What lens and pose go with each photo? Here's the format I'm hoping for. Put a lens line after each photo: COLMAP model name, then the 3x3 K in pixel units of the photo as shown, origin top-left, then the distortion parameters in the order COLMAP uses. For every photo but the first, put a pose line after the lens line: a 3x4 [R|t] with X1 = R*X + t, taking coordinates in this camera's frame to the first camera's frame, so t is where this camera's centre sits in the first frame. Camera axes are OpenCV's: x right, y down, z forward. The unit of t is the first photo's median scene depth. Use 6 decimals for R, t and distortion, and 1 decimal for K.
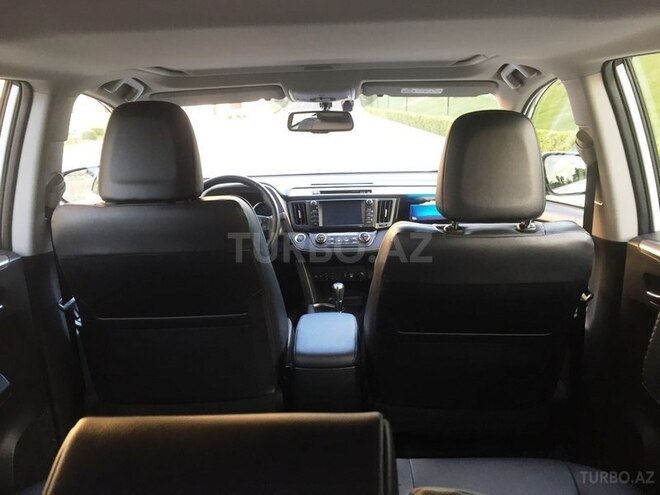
lens RADIAL K [[554.3, 0, 331.6], [0, 554.3, 245.8], [0, 0, 1]] dist [0.010795, -0.021117]
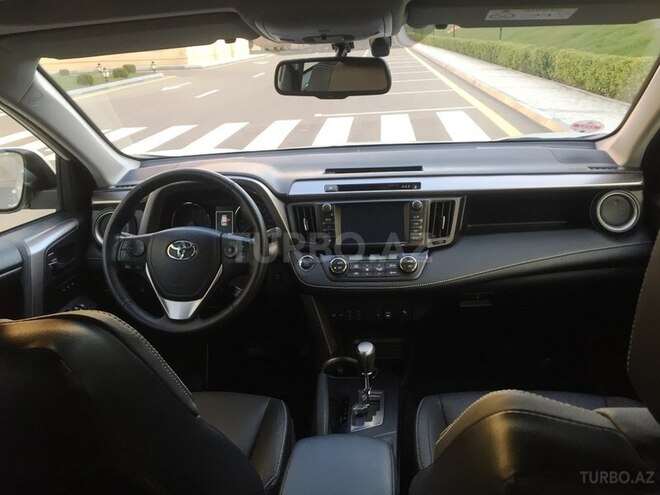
lens RADIAL K [[554.3, 0, 328.3], [0, 554.3, 250.3], [0, 0, 1]] dist [0.010795, -0.021117]
pose [[0.996819, 0.000024, -0.079700, 0.018923], [0.009987, 0.992080, 0.125208, -0.107123], [0.079072, -0.125606, 0.988924, 0.374242]]
